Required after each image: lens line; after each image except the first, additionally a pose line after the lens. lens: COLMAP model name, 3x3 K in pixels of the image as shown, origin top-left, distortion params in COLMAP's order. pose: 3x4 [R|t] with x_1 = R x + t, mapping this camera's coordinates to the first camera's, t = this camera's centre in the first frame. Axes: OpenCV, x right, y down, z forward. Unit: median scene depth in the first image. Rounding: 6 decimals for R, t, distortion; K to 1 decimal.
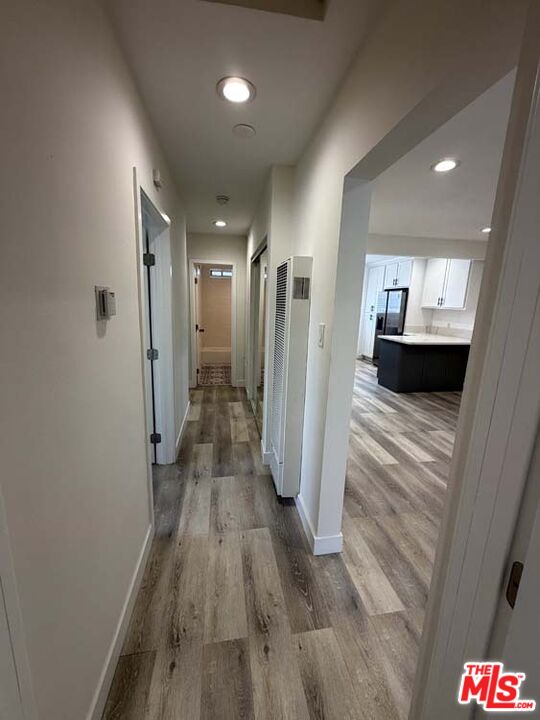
lens RADIAL K [[287.0, 0, 265.9], [0, 287.0, 359.9], [0, 0, 1]] dist [-0.002078, 0.000731]
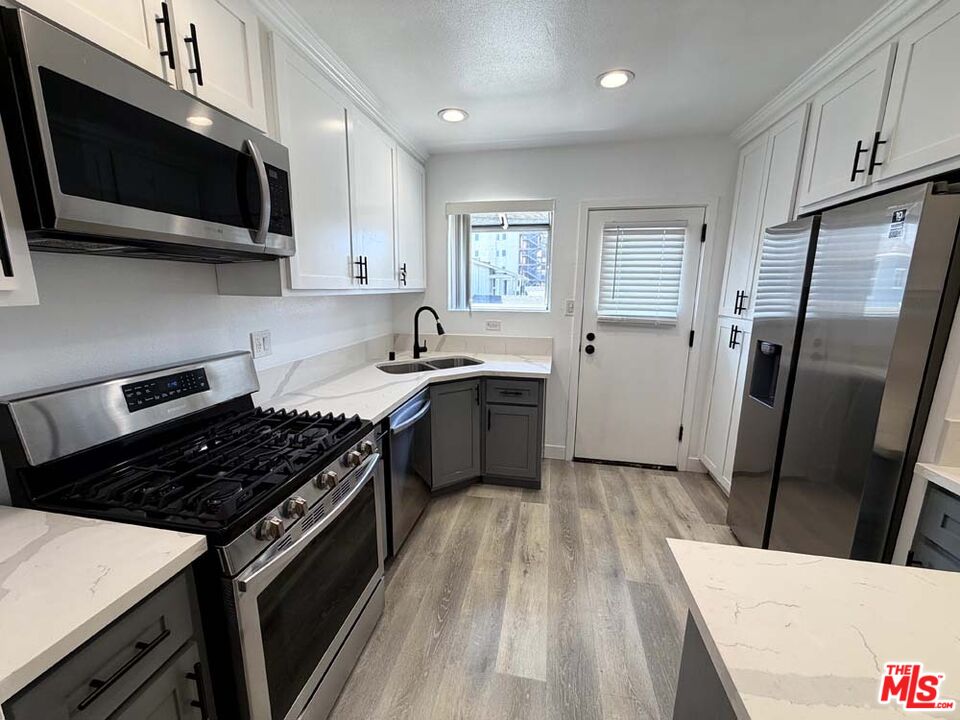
lens RADIAL K [[382.6, 0, 480.5], [0, 382.6, 362.0], [0, 0, 1]] dist [-0.002078, 0.000731]
pose [[0.942306, 0.059485, -0.329426, 0.274235], [-0.063109, 0.998007, -0.000308, -0.113753], [0.328751, 0.021080, 0.944181, 0.614099]]
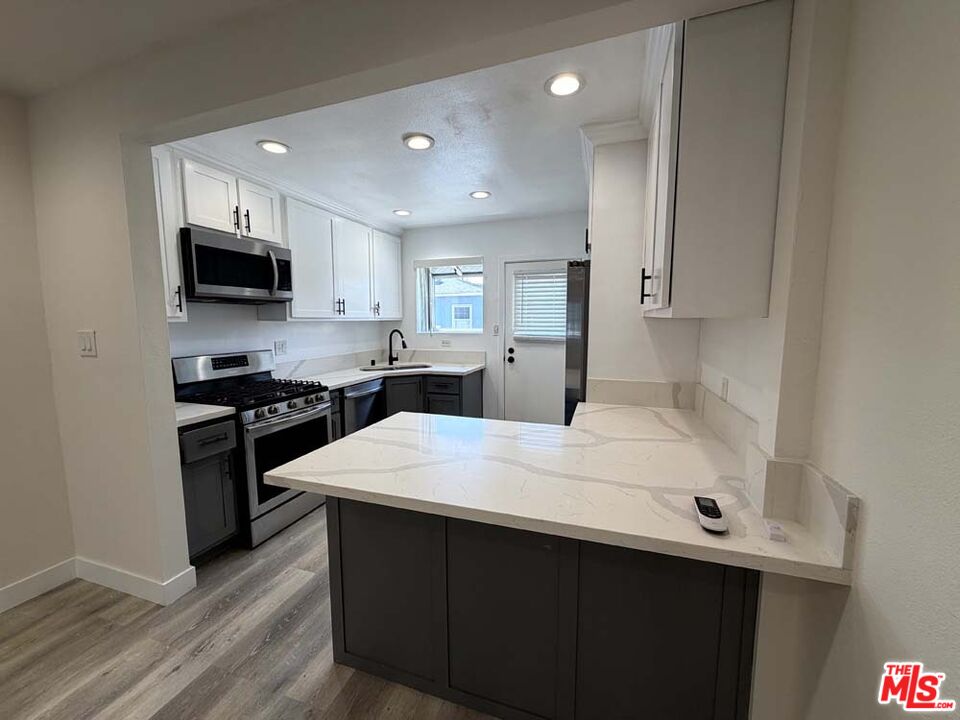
lens RADIAL K [[382.6, 0, 480.2], [0, 382.6, 362.3], [0, 0, 1]] dist [-0.002078, 0.000731]
pose [[0.886412, 0.036487, -0.461457, 0.487563], [-0.078698, 0.994255, -0.072554, -0.083430], [0.456158, 0.100629, 0.884191, 0.505638]]
